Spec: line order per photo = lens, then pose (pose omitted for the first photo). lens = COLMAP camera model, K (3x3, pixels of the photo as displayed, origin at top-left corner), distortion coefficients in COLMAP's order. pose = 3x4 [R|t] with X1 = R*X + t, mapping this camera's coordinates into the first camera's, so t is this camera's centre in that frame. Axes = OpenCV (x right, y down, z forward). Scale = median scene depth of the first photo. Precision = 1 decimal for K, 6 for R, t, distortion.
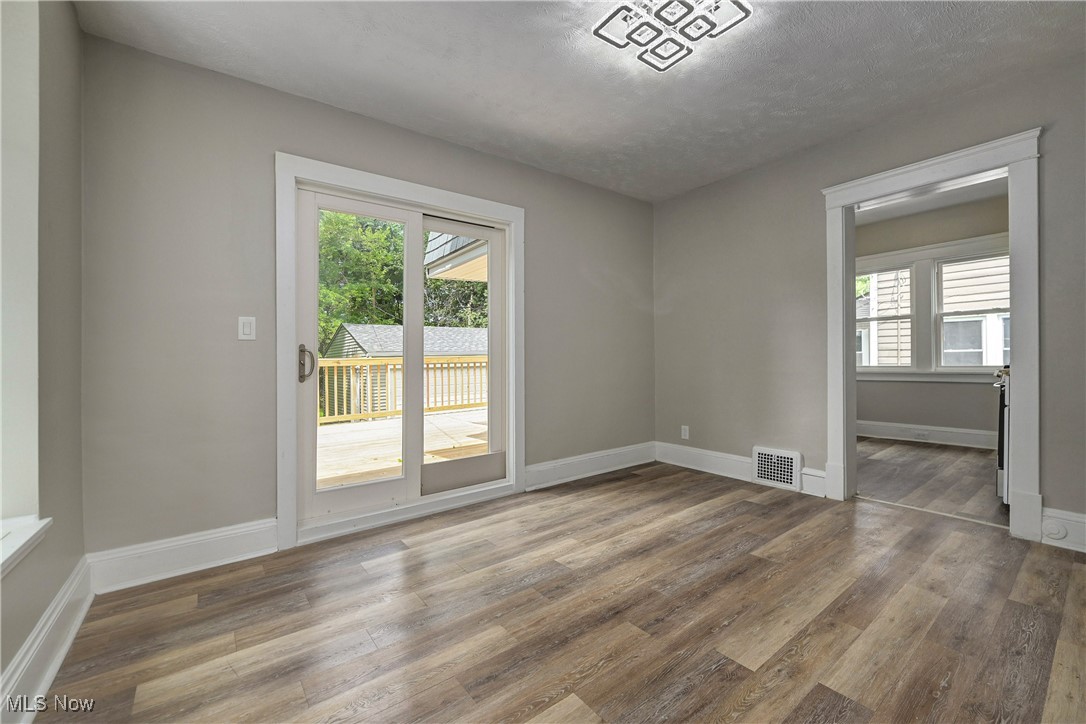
lens RADIAL K [[444.7, 0, 550.8], [0, 444.7, 360.1], [0, 0, 1]] dist [-0.003537, -0.001556]
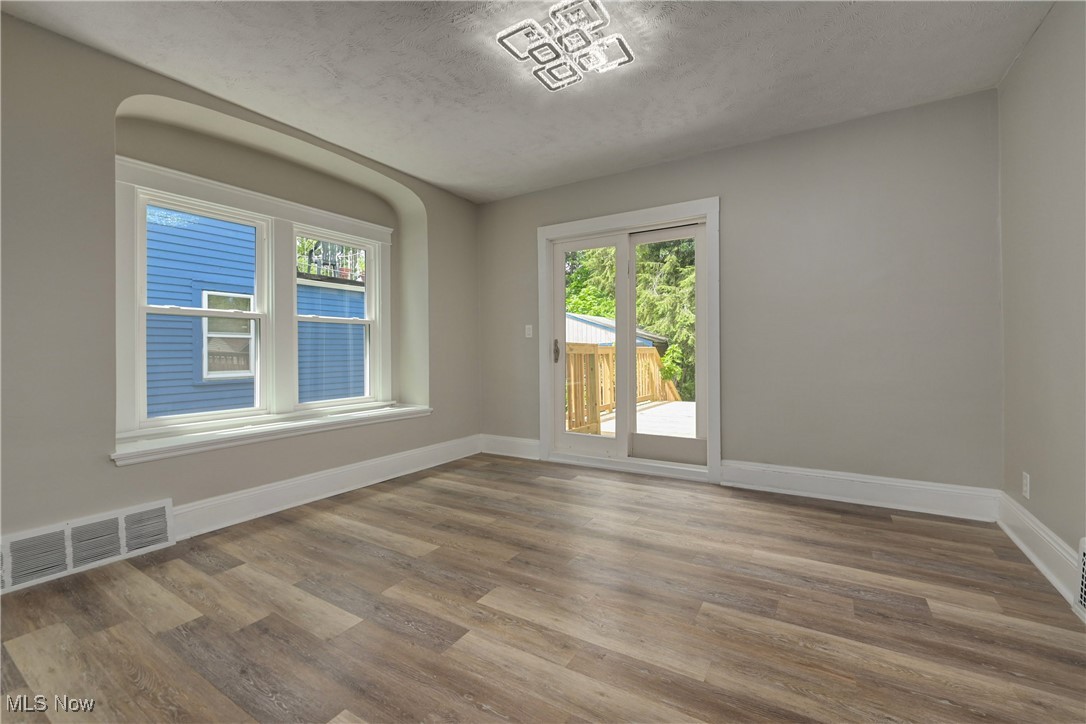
lens RADIAL K [[444.7, 0, 570.7], [0, 444.7, 354.9], [0, 0, 1]] dist [-0.003537, -0.001556]
pose [[0.378345, 0.024380, -0.925343, 0.859788], [-0.001670, 0.999669, 0.025655, -0.018304], [0.925663, -0.008161, 0.378261, 0.387819]]
